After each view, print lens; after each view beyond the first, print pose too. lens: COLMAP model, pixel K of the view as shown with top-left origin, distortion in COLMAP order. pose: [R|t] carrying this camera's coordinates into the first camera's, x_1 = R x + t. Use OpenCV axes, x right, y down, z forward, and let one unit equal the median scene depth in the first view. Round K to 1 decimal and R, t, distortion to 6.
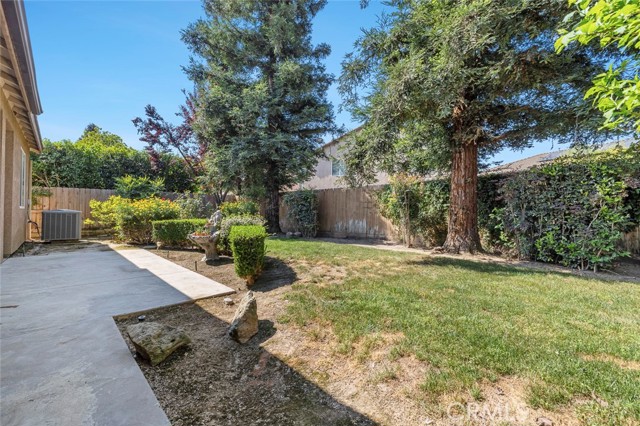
lens RADIAL K [[271.7, 0, 318.9], [0, 271.7, 210.4], [0, 0, 1]] dist [-0.000679, -0.000211]
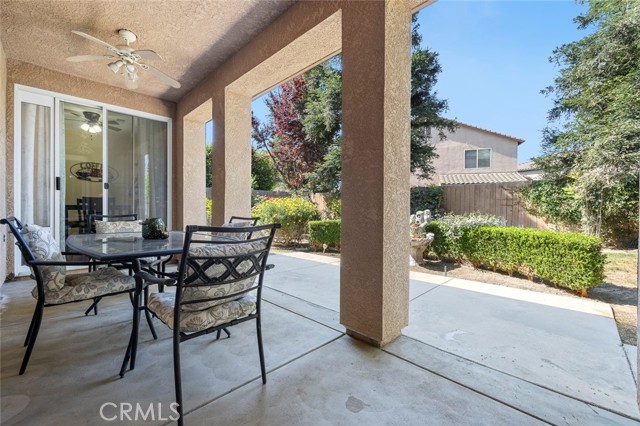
lens RADIAL K [[271.7, 0, 318.9], [0, 271.7, 210.4], [0, 0, 1]] dist [-0.000679, -0.000211]
pose [[0.999935, -0.006000, 0.009722, -0.556277], [0.005746, 0.999647, 0.025938, -0.023720], [-0.009874, -0.025881, 0.999616, 0.045521]]
